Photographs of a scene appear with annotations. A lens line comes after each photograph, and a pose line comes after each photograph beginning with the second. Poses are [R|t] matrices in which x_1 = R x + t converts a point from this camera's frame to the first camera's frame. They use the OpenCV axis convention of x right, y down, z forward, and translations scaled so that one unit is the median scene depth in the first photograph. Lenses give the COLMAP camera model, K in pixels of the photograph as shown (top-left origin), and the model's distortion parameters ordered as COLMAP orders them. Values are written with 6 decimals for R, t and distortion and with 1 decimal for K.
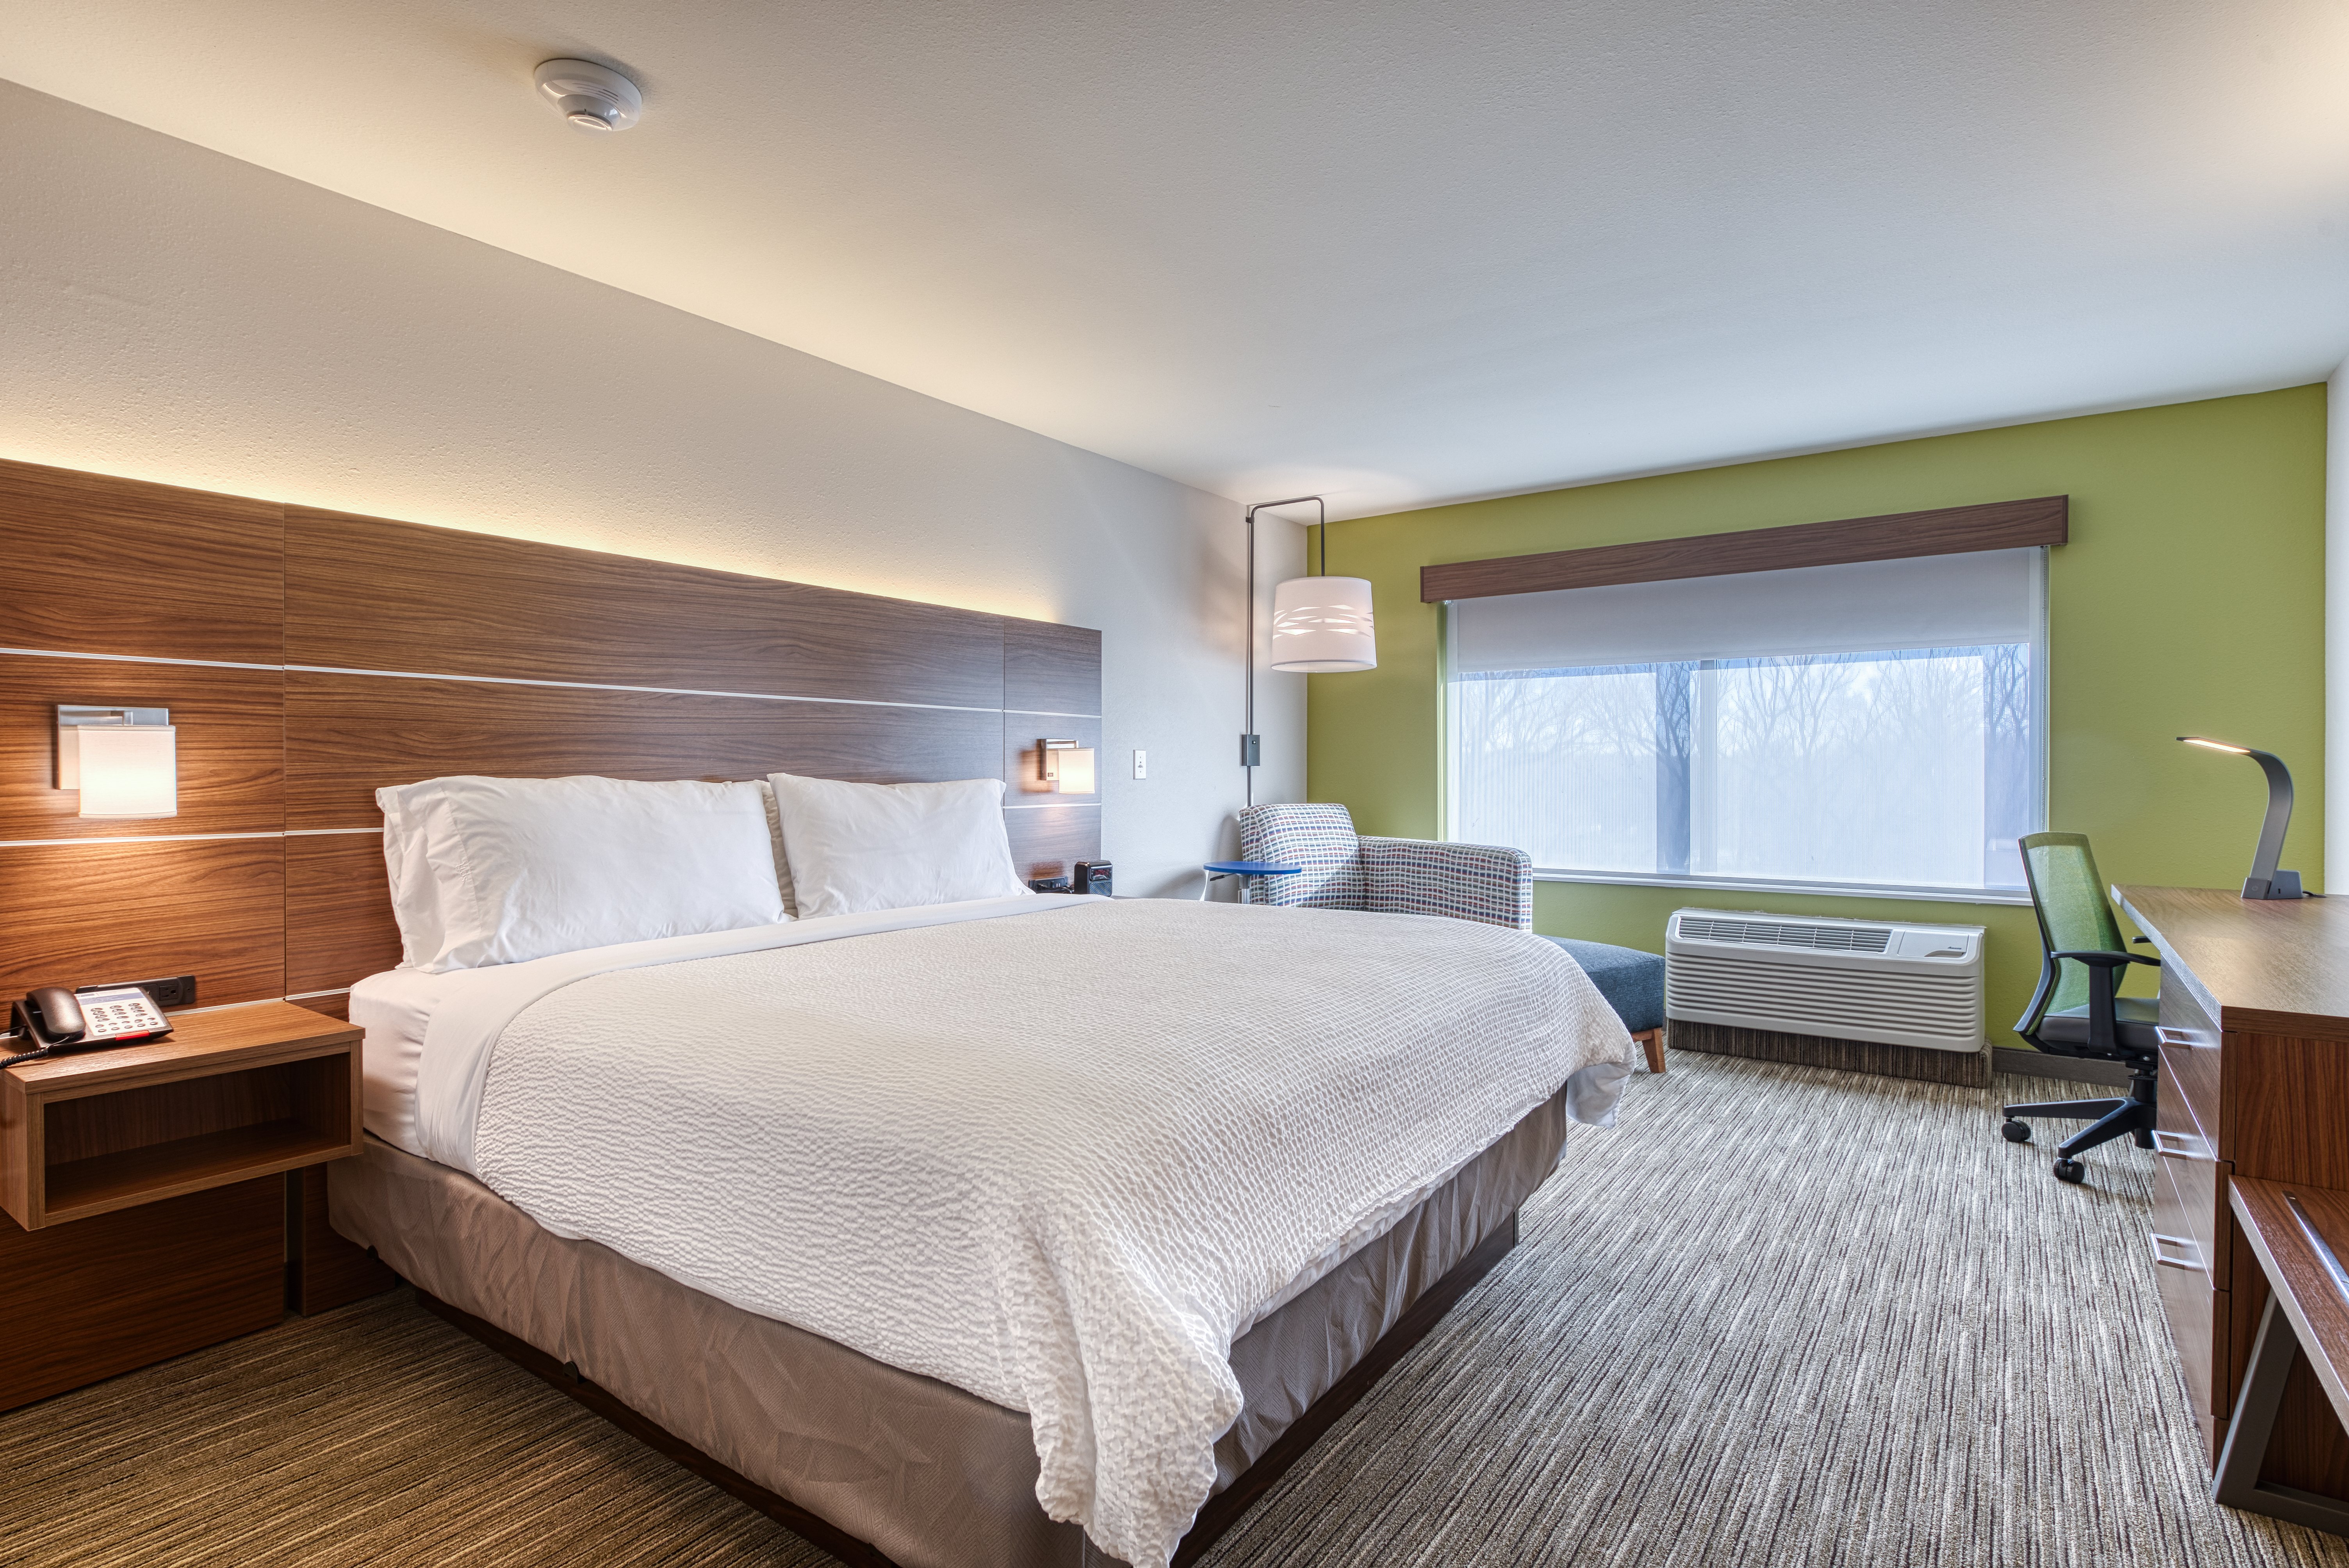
lens RADIAL K [[1165.8, 0, 1174.5], [0, 1165.8, 784.0], [0, 0, 1]] dist [0.001336, -0.000123]
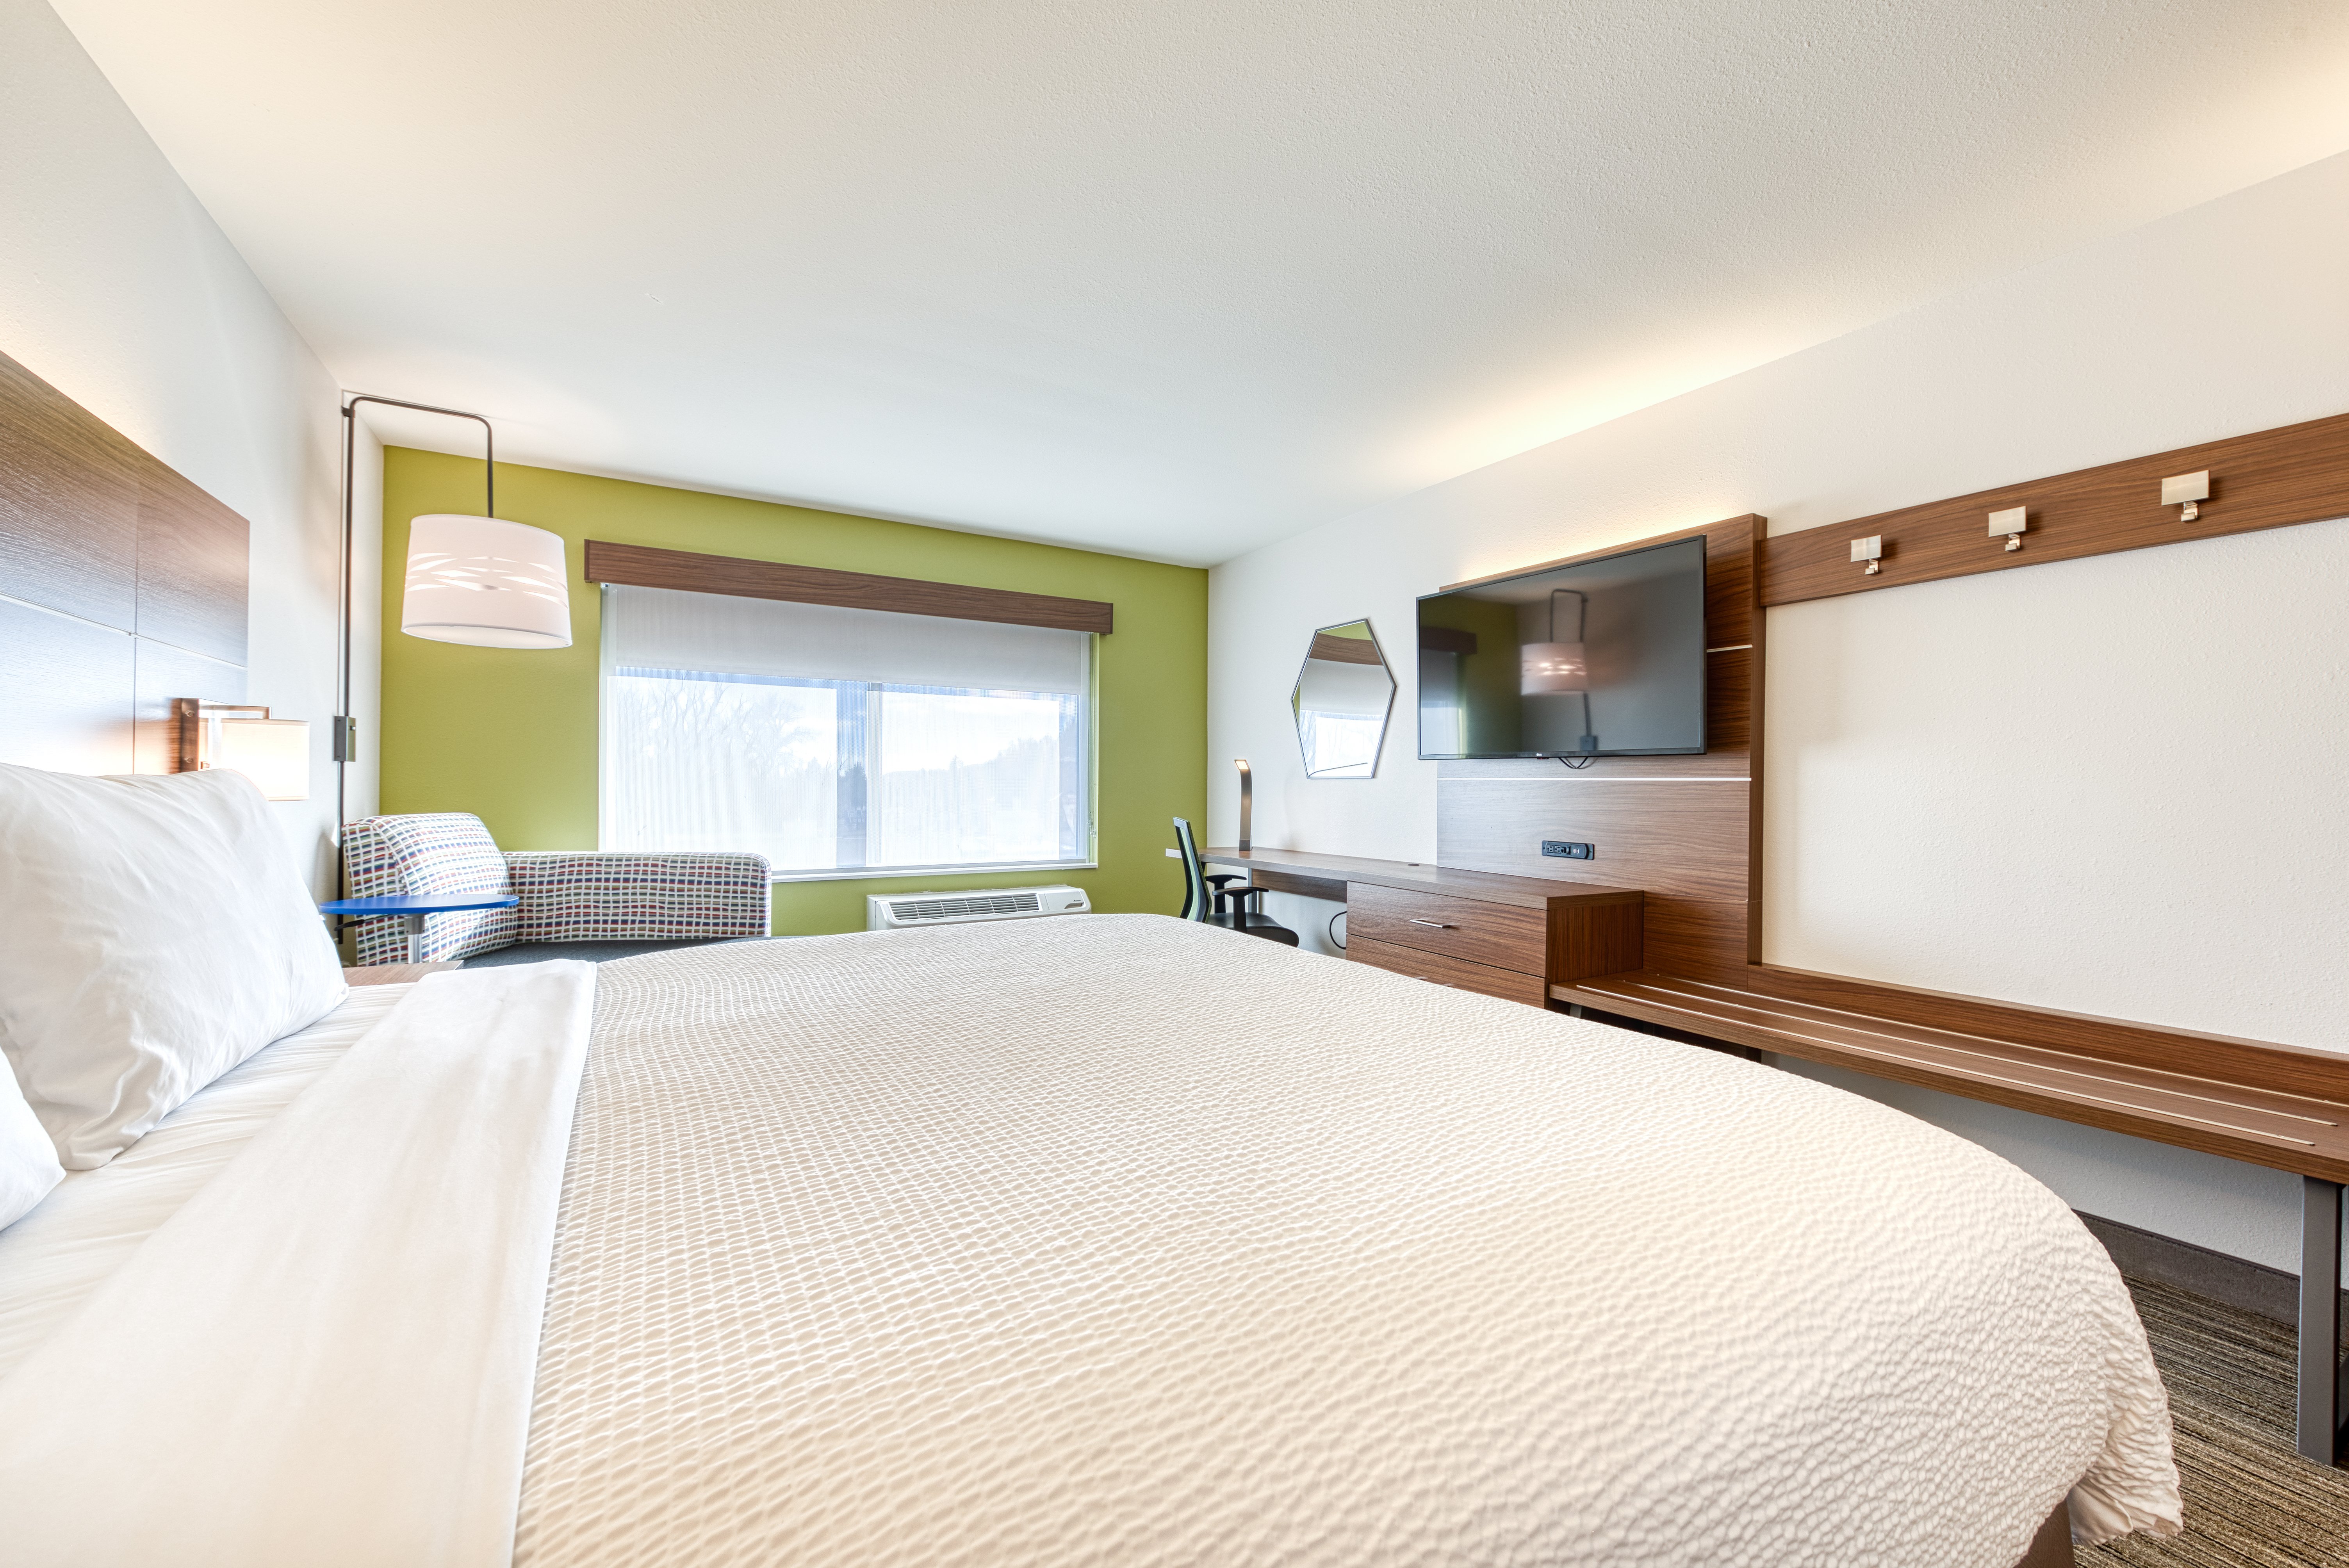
lens RADIAL K [[905.0, 0, 1195.7], [0, 905.0, 782.4], [0, 0, 1]] dist [0.001908, 0.000109]
pose [[0.402321, 0.009167, 0.915453, -0.246897], [0.004898, 0.999914, -0.012166, 0.006704], [-0.915485, 0.009378, 0.402242, 0.337725]]
